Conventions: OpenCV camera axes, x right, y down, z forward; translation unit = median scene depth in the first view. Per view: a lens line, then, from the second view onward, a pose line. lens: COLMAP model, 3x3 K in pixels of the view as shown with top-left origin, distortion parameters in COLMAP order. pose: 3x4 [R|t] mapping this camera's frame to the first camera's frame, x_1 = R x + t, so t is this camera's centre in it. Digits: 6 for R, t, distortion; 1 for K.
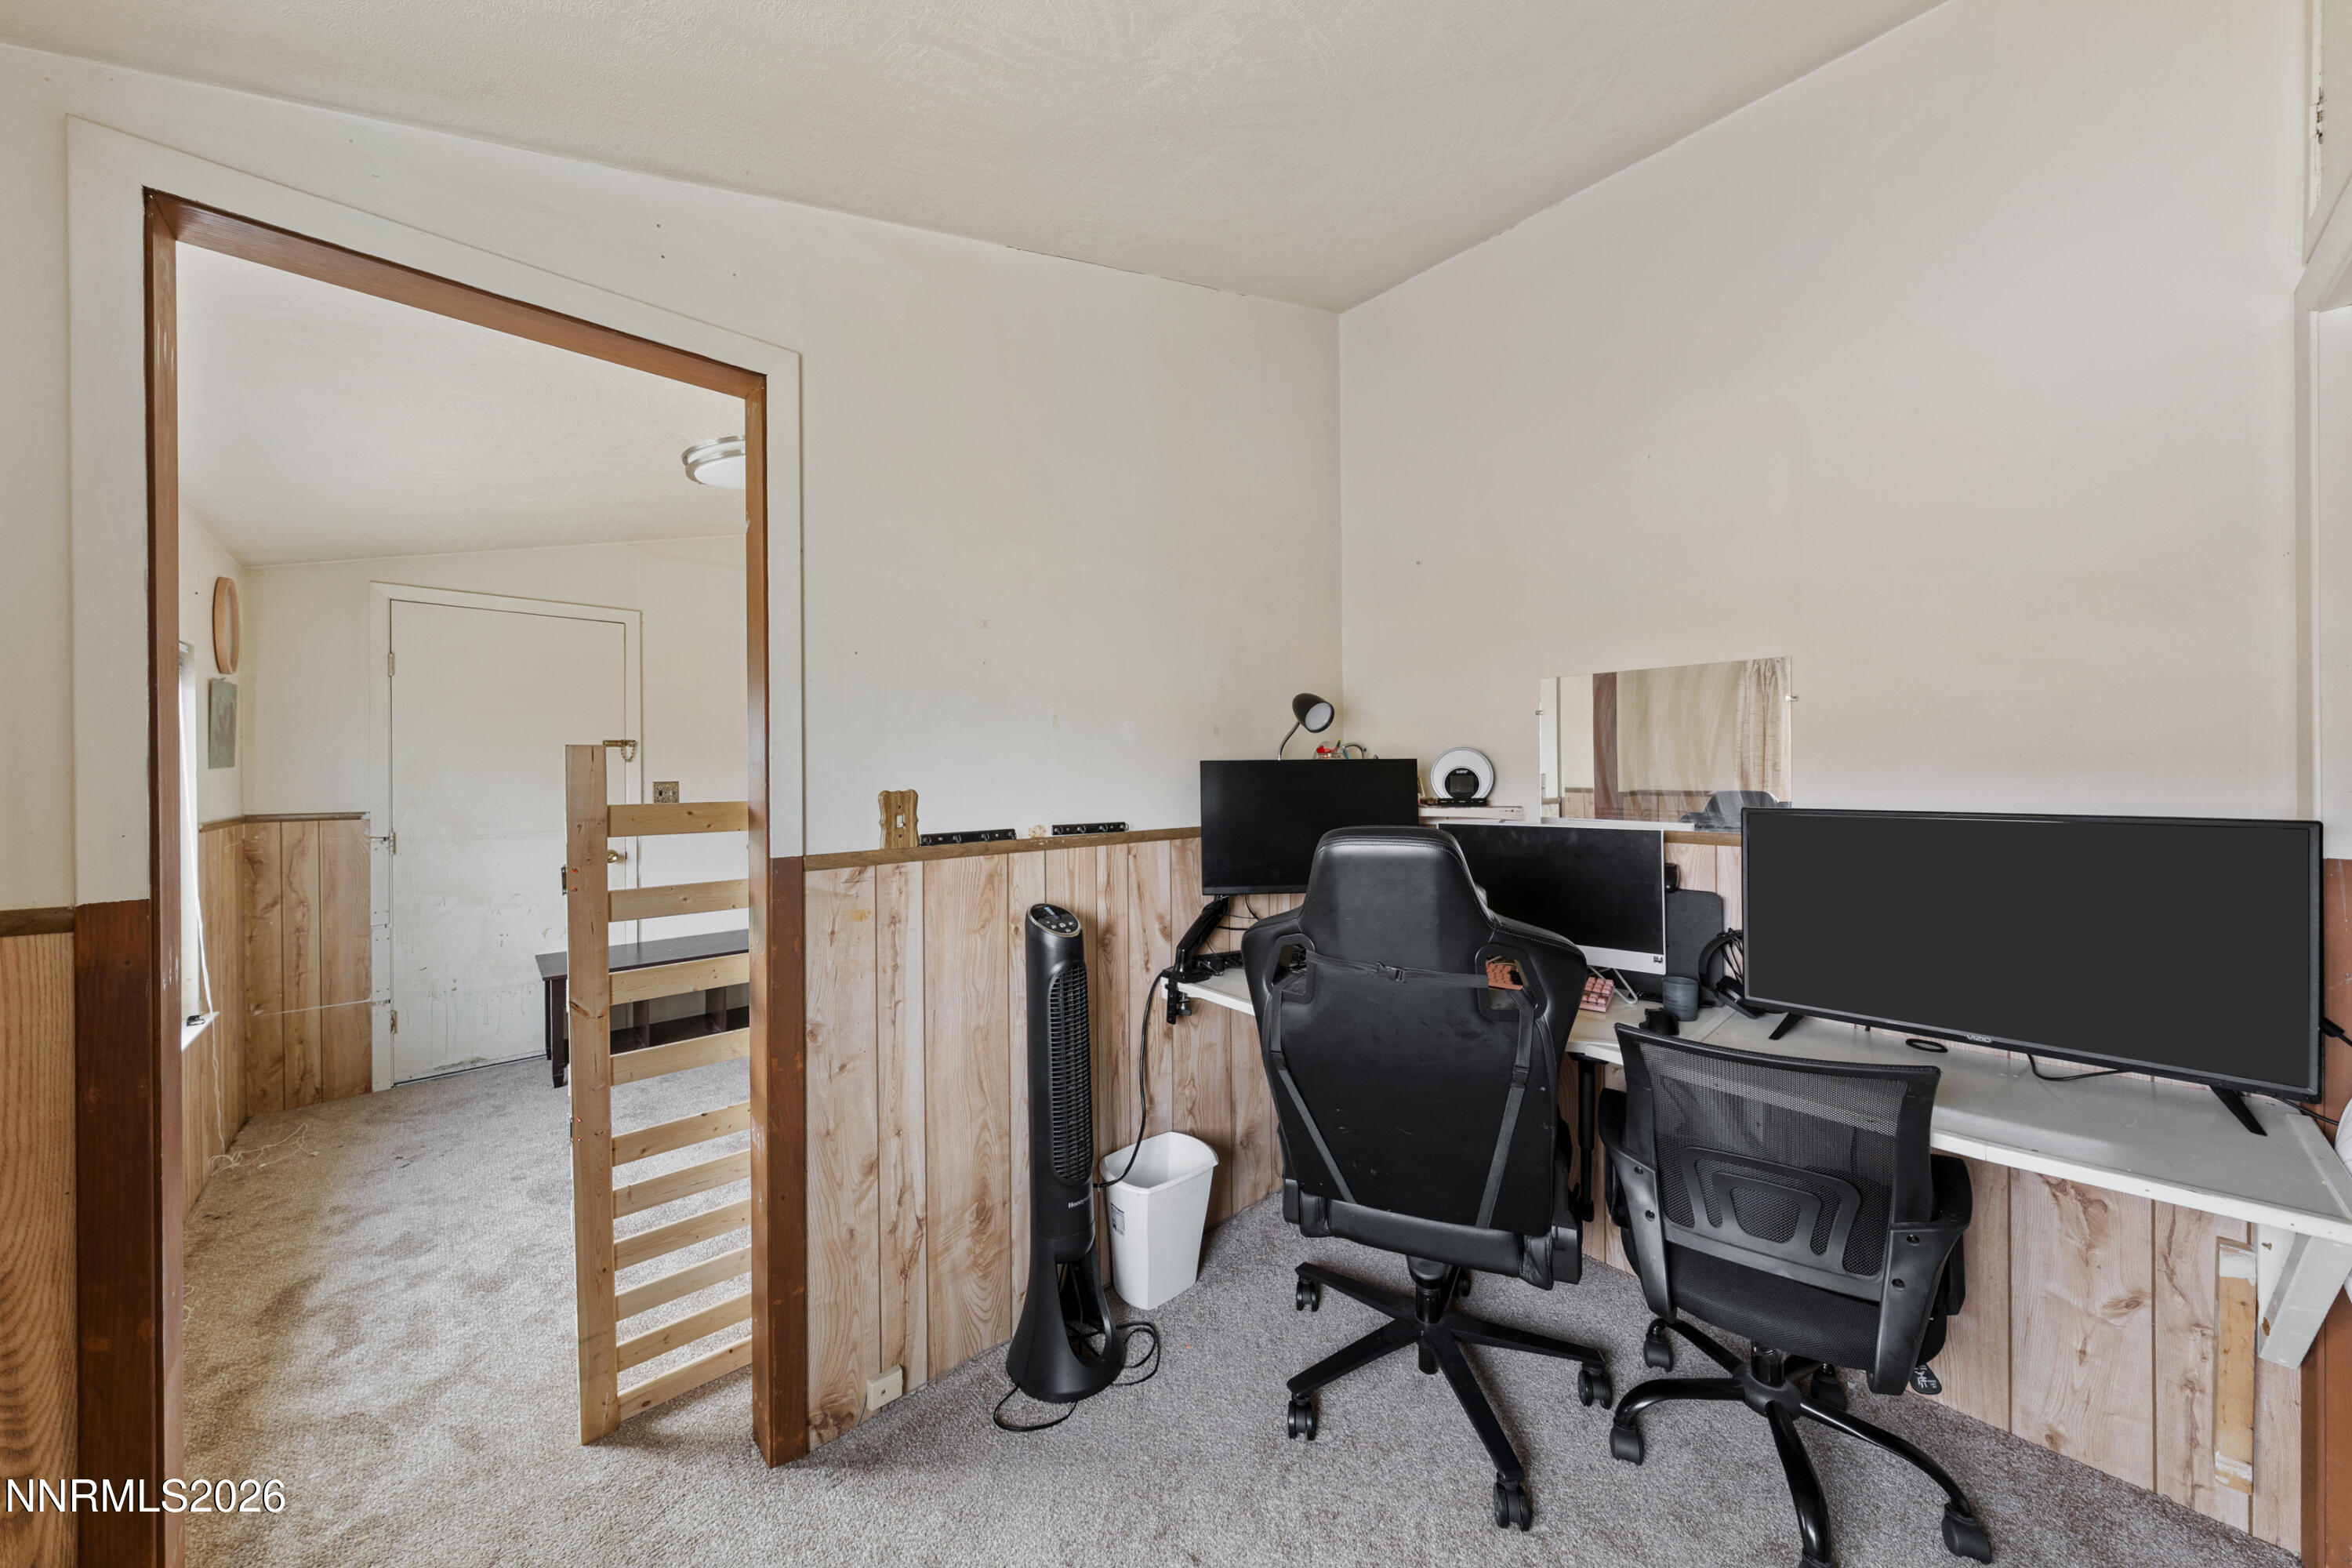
lens RADIAL K [[815.4, 0, 1170.5], [0, 815.4, 774.5], [0, 0, 1]] dist [-0.000201, -0.000053]
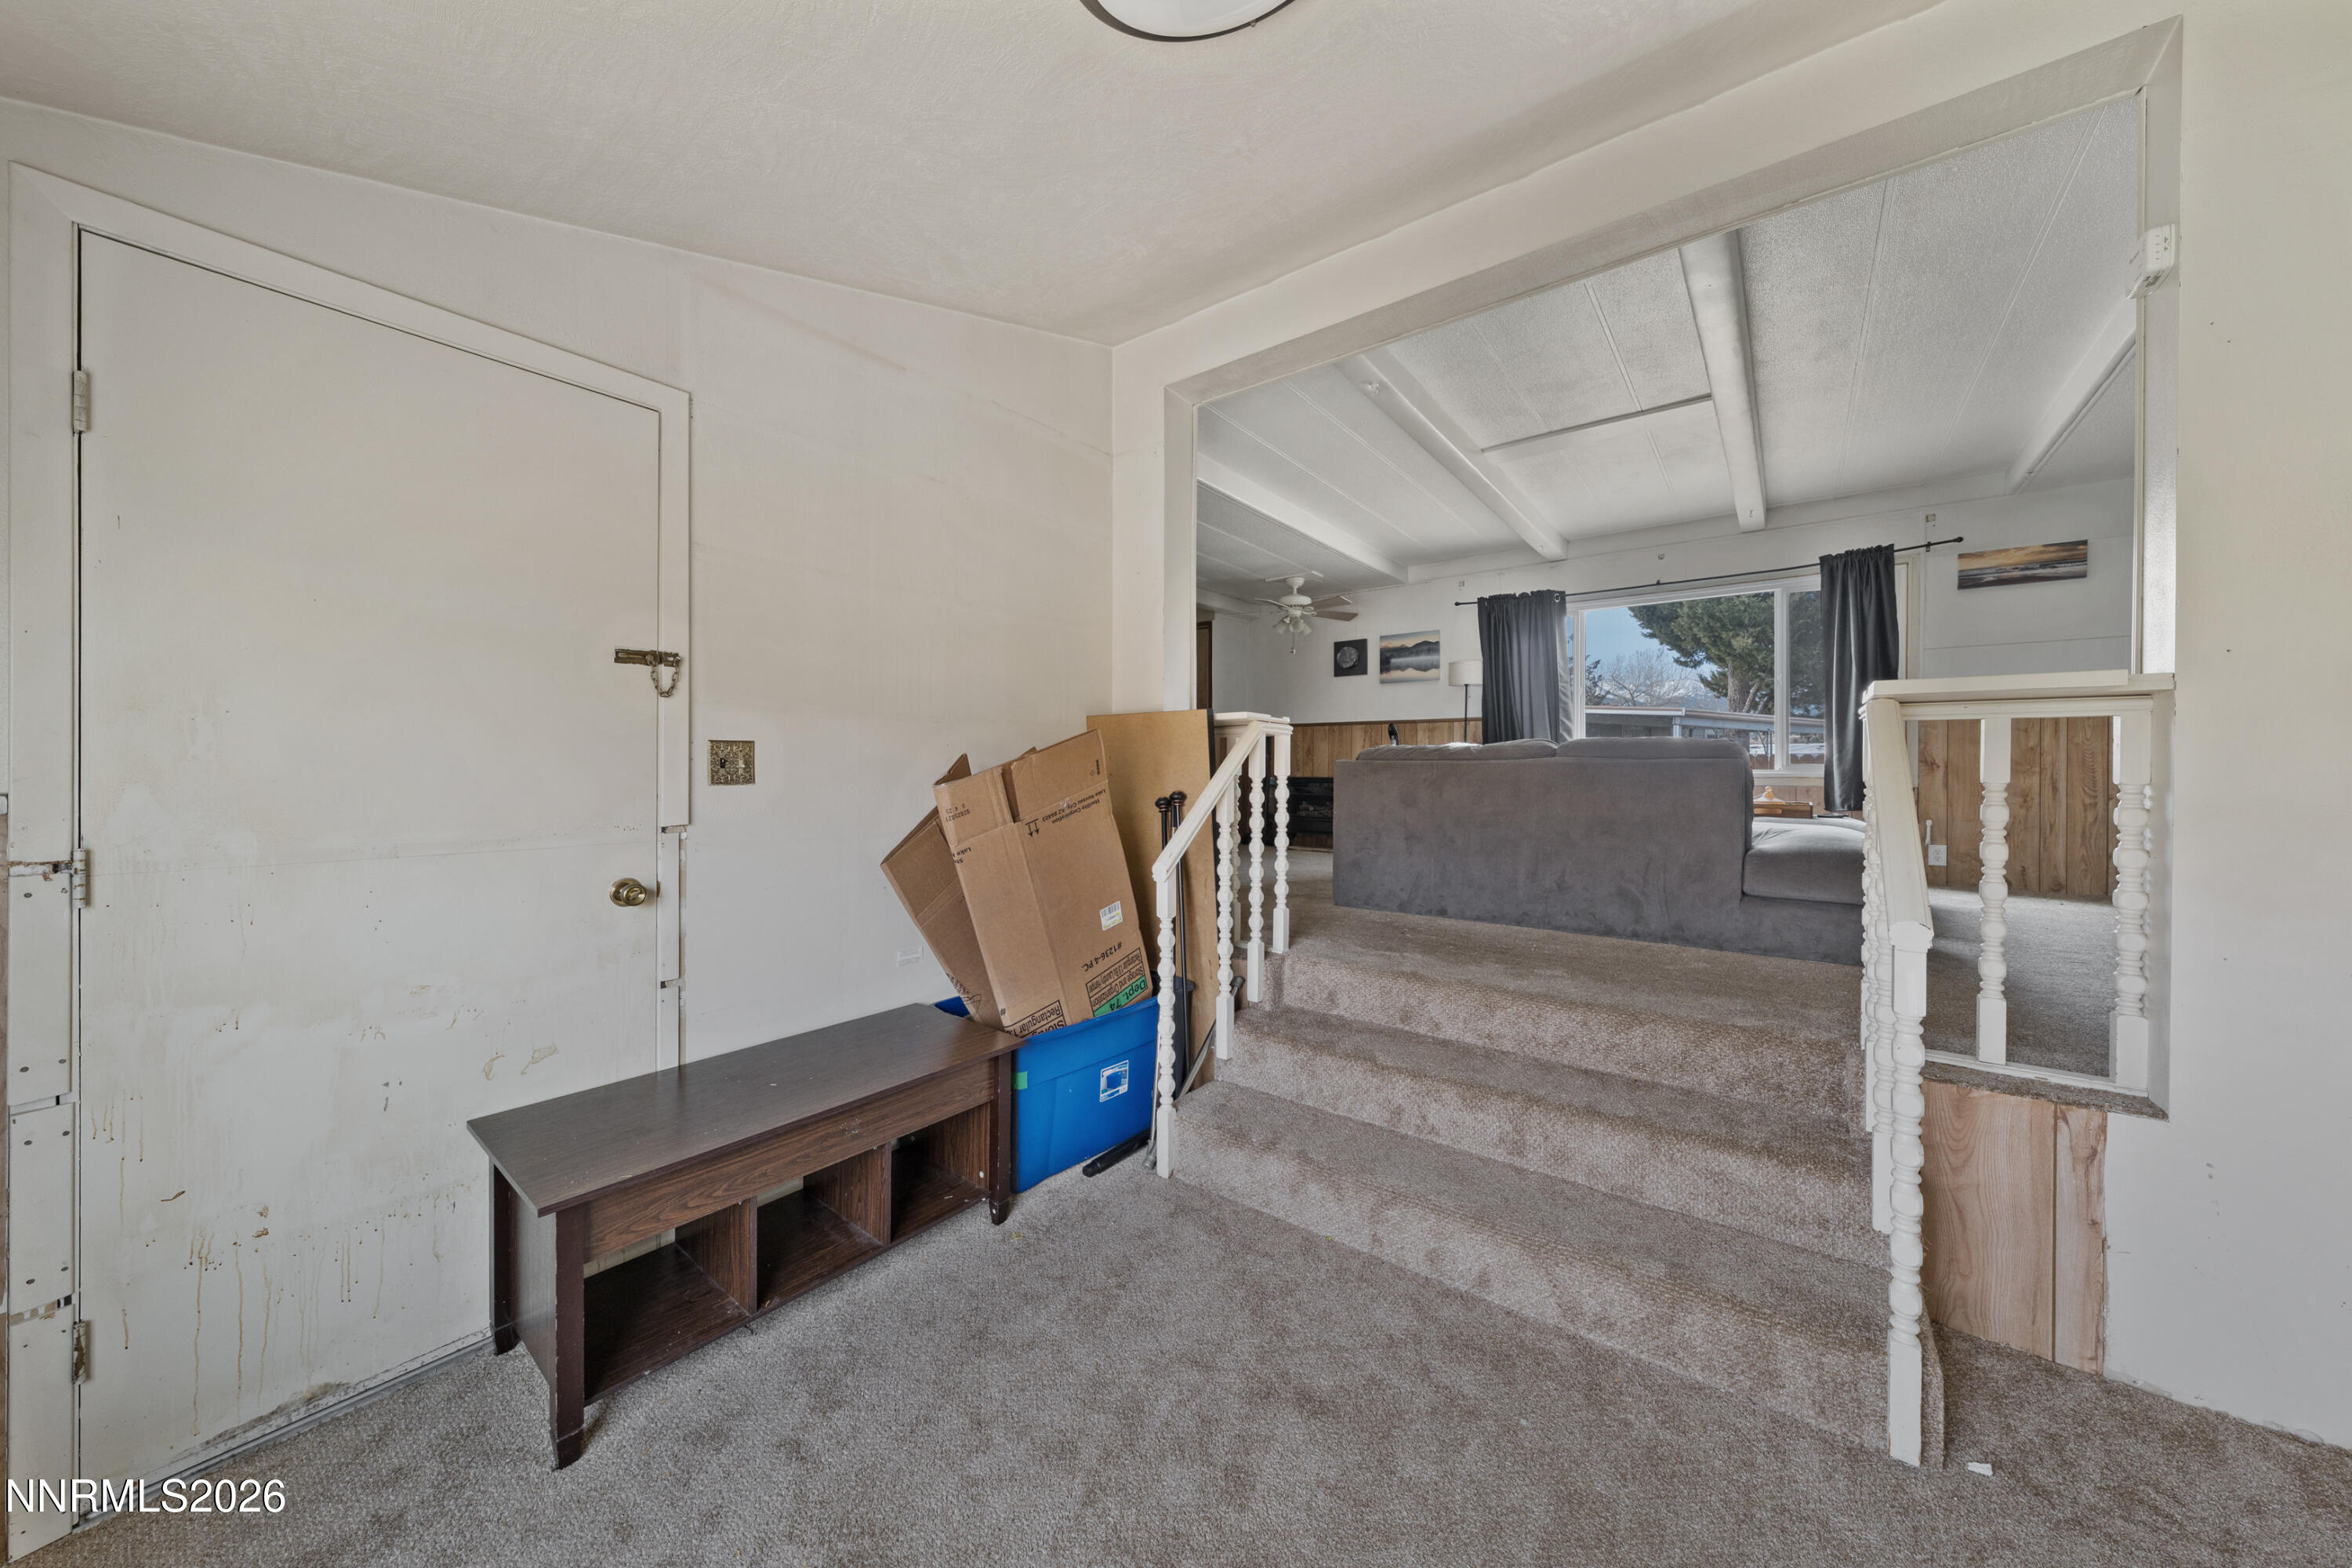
lens RADIAL K [[815.4, 0, 1170.5], [0, 815.4, 774.5], [0, 0, 1]] dist [-0.000201, -0.000053]
pose [[0.983622, 0.007322, 0.180096, -0.529393], [-0.007551, 0.999971, 0.000588, 0.032756], [-0.180087, -0.001938, 0.983649, 0.541293]]
